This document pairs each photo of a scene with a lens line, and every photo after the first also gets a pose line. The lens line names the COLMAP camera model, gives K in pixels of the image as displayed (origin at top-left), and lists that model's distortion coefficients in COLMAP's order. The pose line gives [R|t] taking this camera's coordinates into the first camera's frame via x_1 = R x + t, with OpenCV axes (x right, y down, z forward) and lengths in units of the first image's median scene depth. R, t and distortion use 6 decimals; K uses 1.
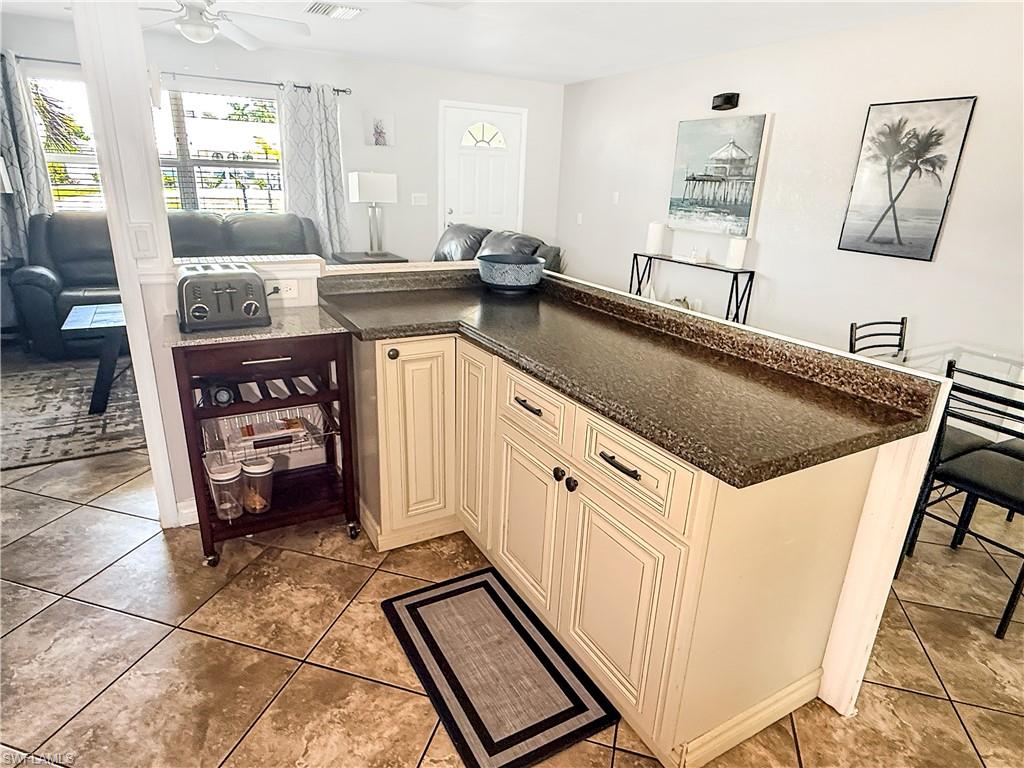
lens RADIAL K [[595.7, 0, 498.8], [0, 595.7, 388.9], [0, 0, 1]] dist [0.001520, -0.000058]
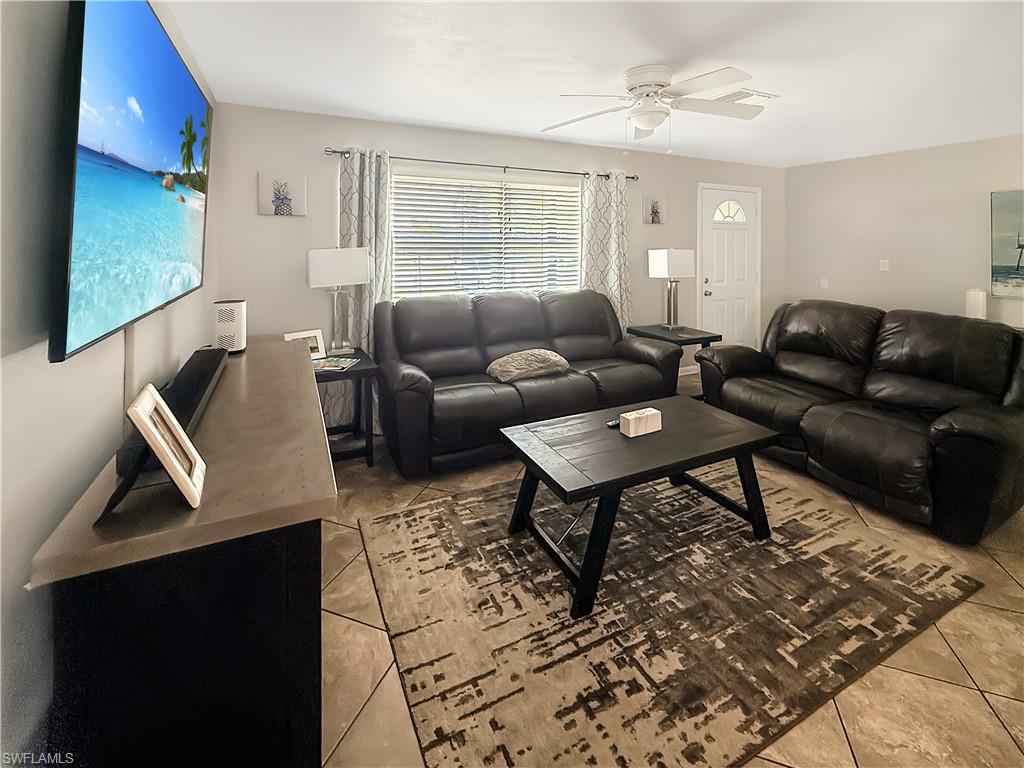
lens RADIAL K [[475.9, 0, 514.9], [0, 475.9, 240.0], [0, 0, 1]] dist [0.018332, -0.000002]
pose [[0.998256, -0.028245, -0.051847, -0.504805], [0.009037, 0.940894, -0.338580, -0.121603], [0.058346, 0.337521, 0.939508, 0.252100]]
